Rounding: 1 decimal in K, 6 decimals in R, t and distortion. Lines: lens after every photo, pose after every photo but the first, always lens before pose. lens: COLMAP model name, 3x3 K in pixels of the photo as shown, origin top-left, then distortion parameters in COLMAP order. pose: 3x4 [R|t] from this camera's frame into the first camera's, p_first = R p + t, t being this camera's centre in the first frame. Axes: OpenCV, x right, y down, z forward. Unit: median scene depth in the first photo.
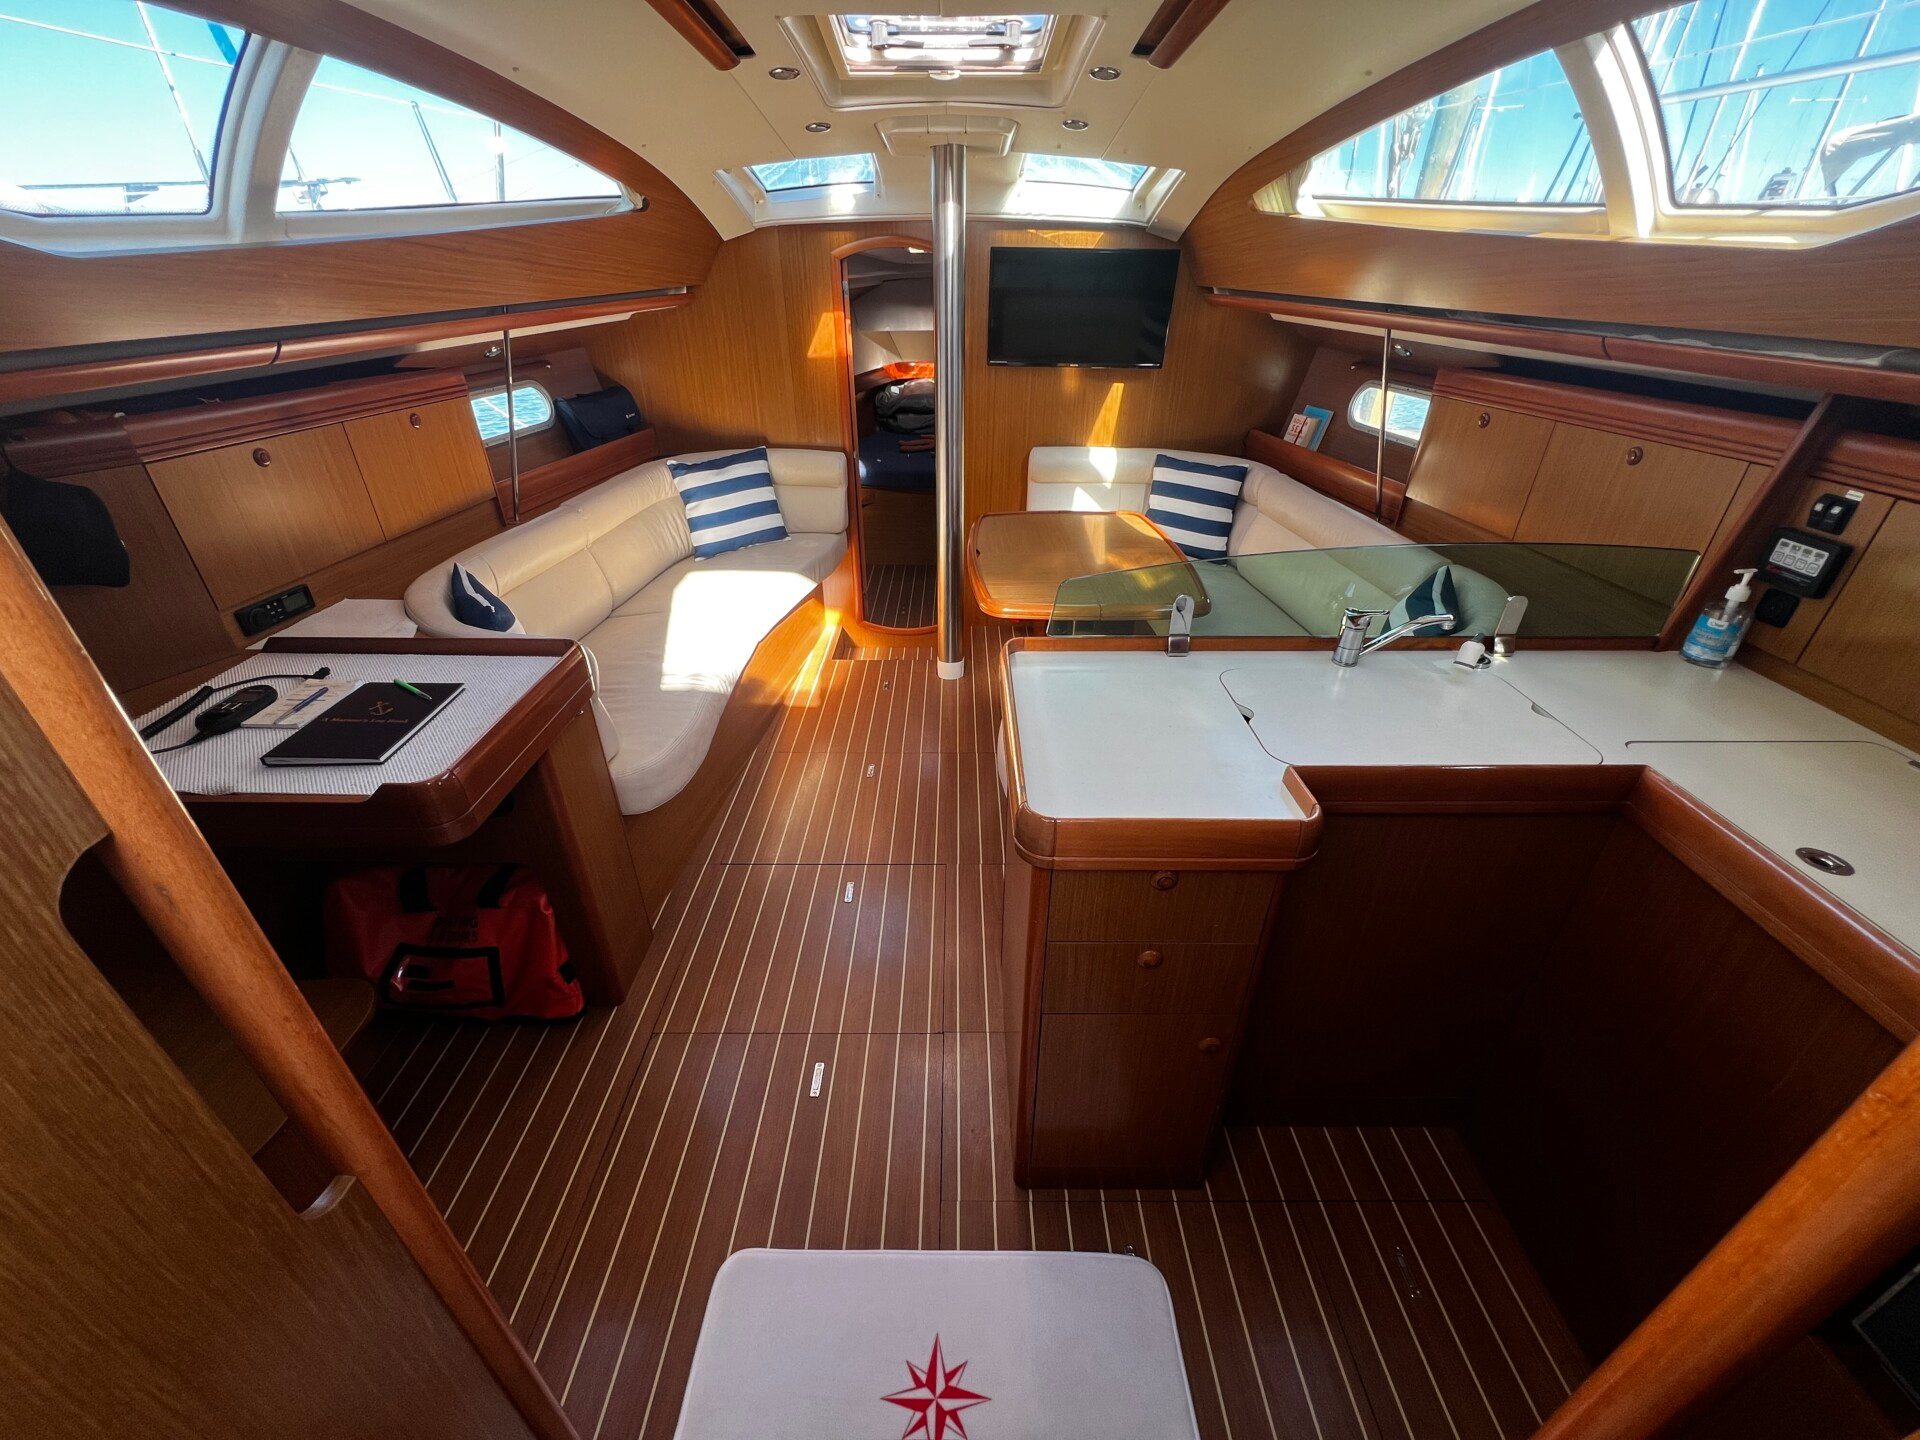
lens RADIAL K [[761.4, 0, 952.5], [0, 761.4, 715.9], [0, 0, 1]] dist [-0.002895, -0.000211]
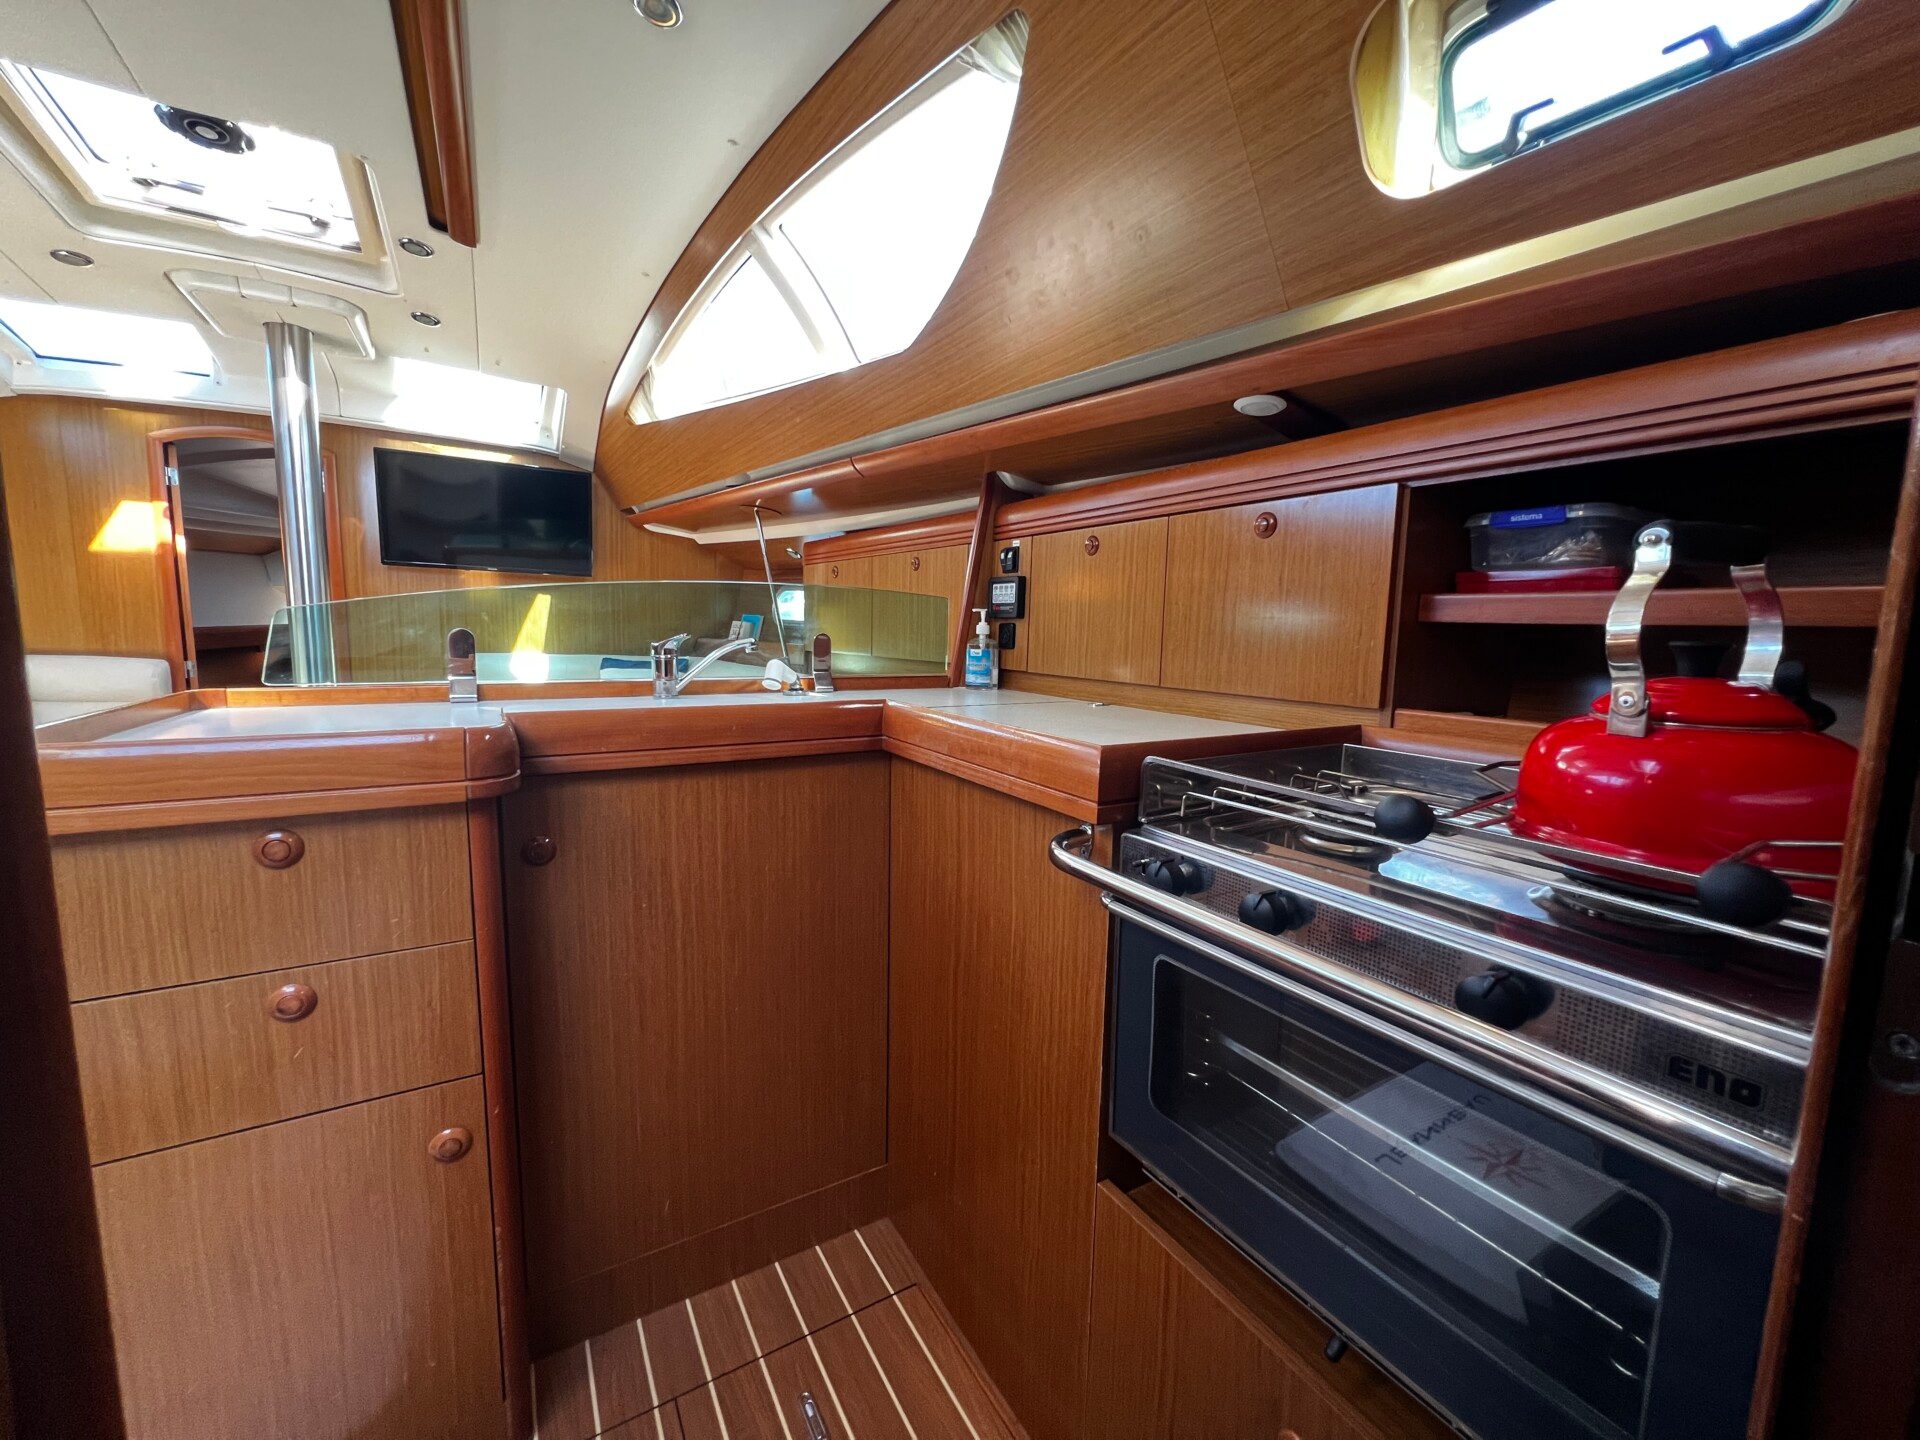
lens RADIAL K [[761.4, 0, 952.5], [0, 761.4, 715.9], [0, 0, 1]] dist [-0.002895, -0.000211]
pose [[0.855547, -0.040040, 0.516175, 0.308297], [0.237456, 0.916302, -0.322499, 0.321463], [-0.460059, 0.398482, 0.793447, 0.080970]]
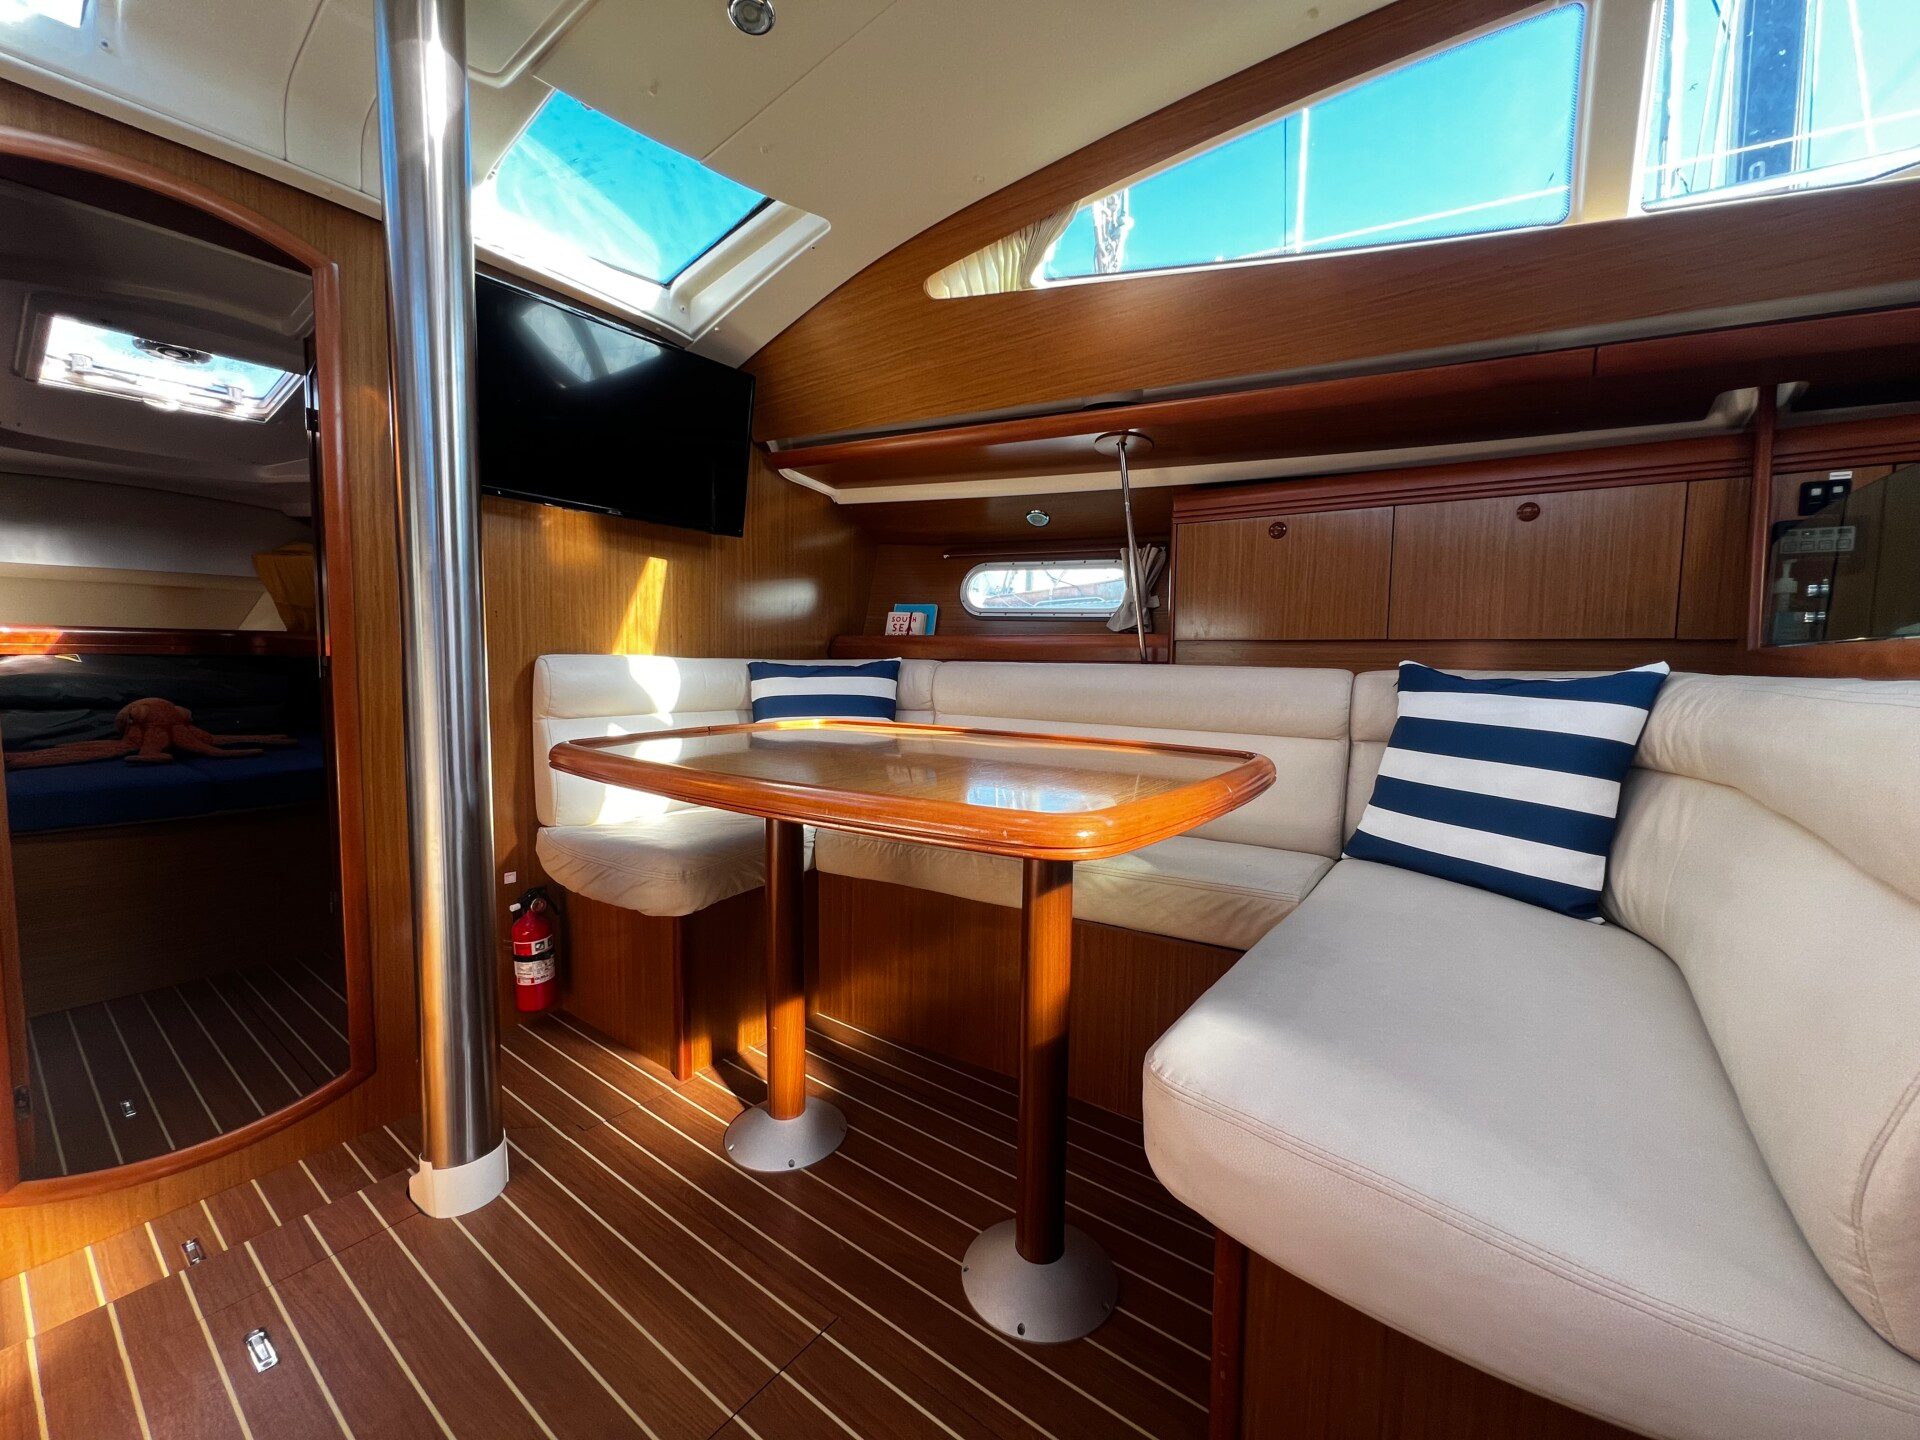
lens RADIAL K [[761.4, 0, 952.5], [0, 761.4, 715.9], [0, 0, 1]] dist [-0.002895, -0.000211]
pose [[0.594411, -0.043730, 0.802971, -0.310562], [0.387085, 0.890789, -0.238033, -0.176805], [-0.704869, 0.452308, 0.546422, 1.159020]]
